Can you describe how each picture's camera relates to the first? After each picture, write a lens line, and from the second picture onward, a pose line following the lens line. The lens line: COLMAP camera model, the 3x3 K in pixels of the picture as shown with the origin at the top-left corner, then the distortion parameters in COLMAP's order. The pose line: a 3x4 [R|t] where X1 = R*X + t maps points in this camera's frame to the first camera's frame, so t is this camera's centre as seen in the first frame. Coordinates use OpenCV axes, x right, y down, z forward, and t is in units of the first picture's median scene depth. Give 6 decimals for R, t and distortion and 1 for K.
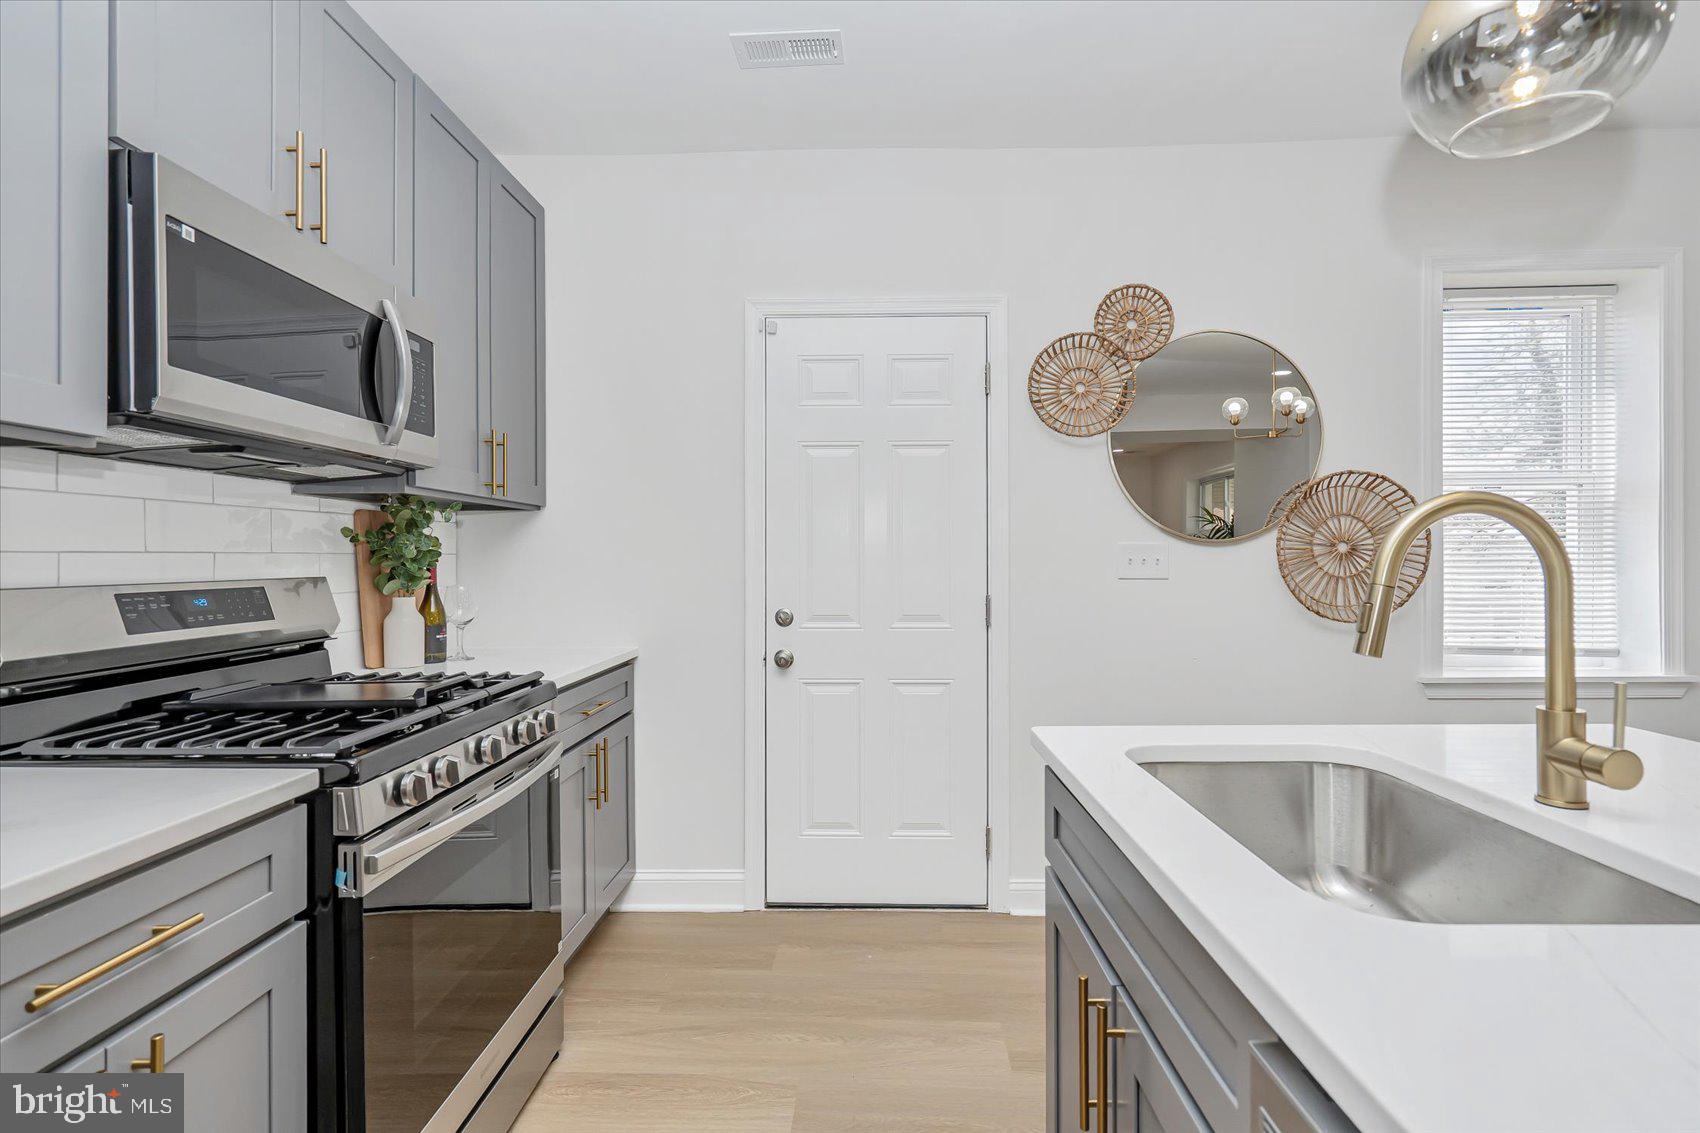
lens RADIAL K [[784.5, 0, 853.7], [0, 784.5, 556.5], [0, 0, 1]] dist [0.000625, 0.000503]
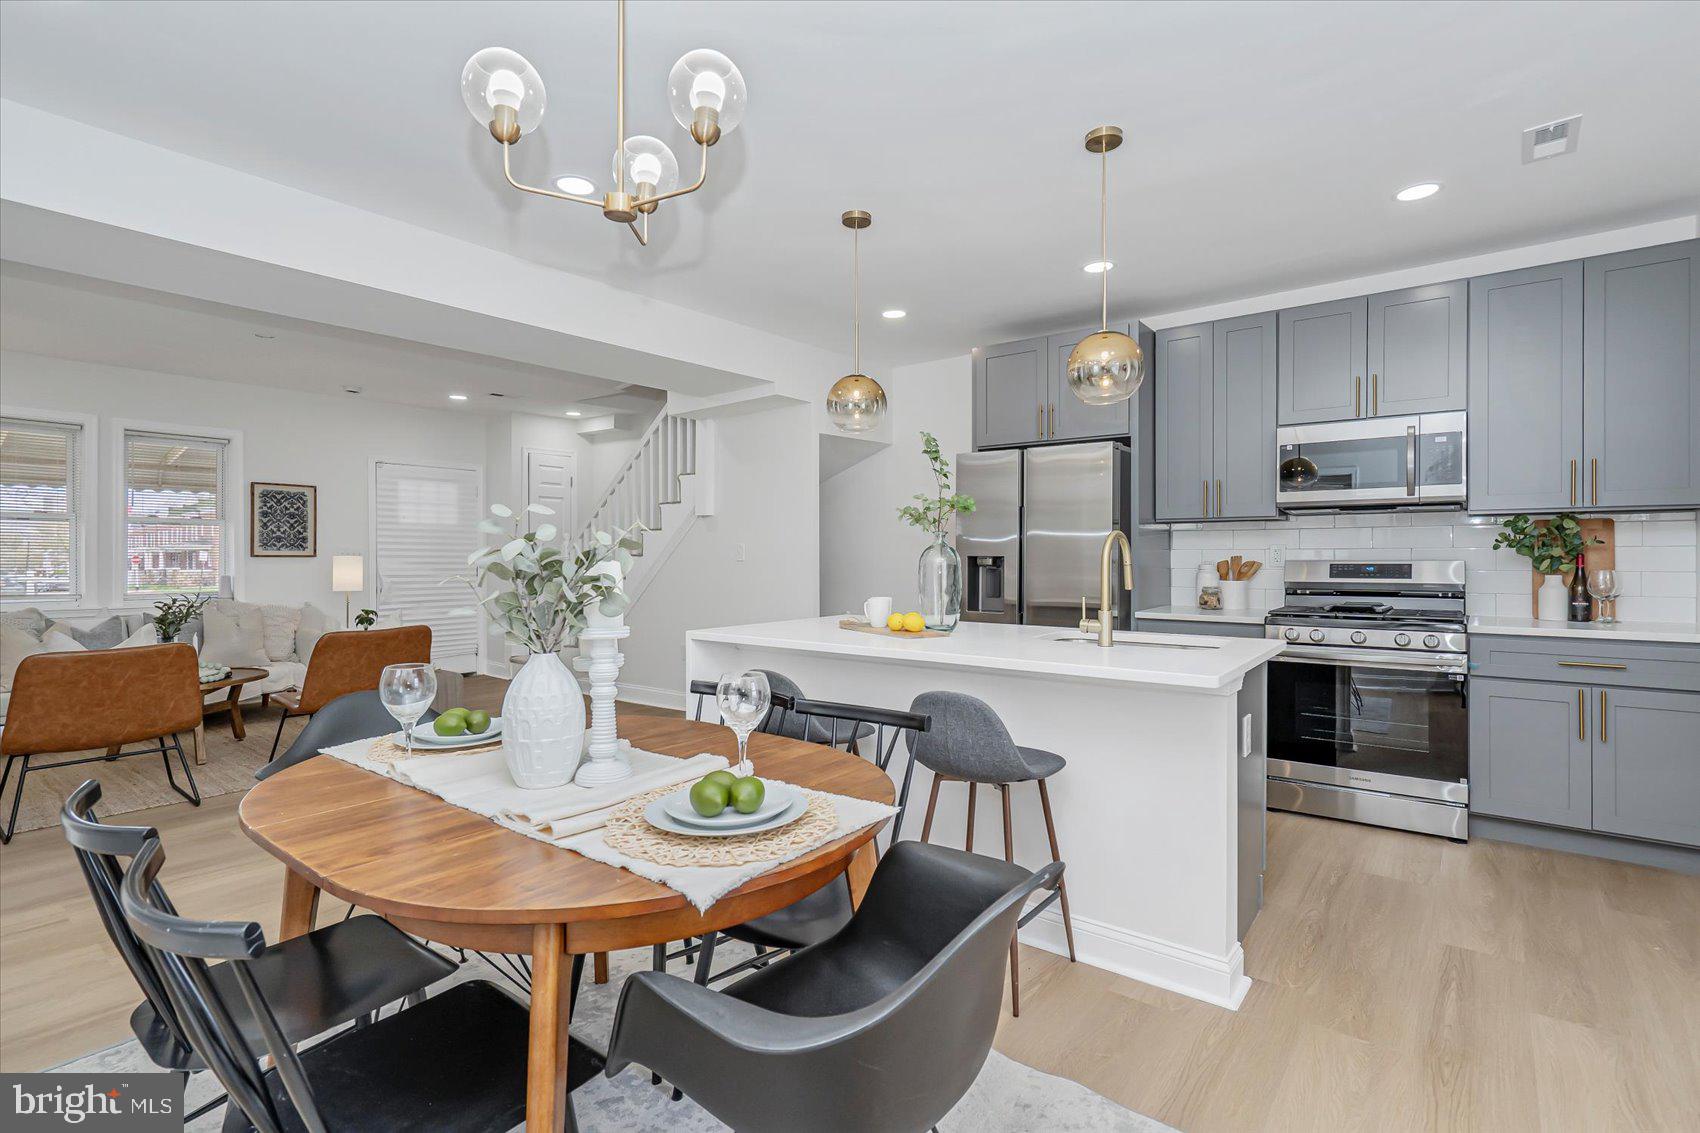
lens RADIAL K [[784.5, 0, 853.7], [0, 784.5, 556.5], [0, 0, 1]] dist [0.000625, 0.000503]
pose [[-0.583926, 0.010851, -0.811734, 1.480085], [0.012049, 0.999916, 0.004699, -0.008075], [0.811717, -0.007036, -0.584008, 0.781295]]
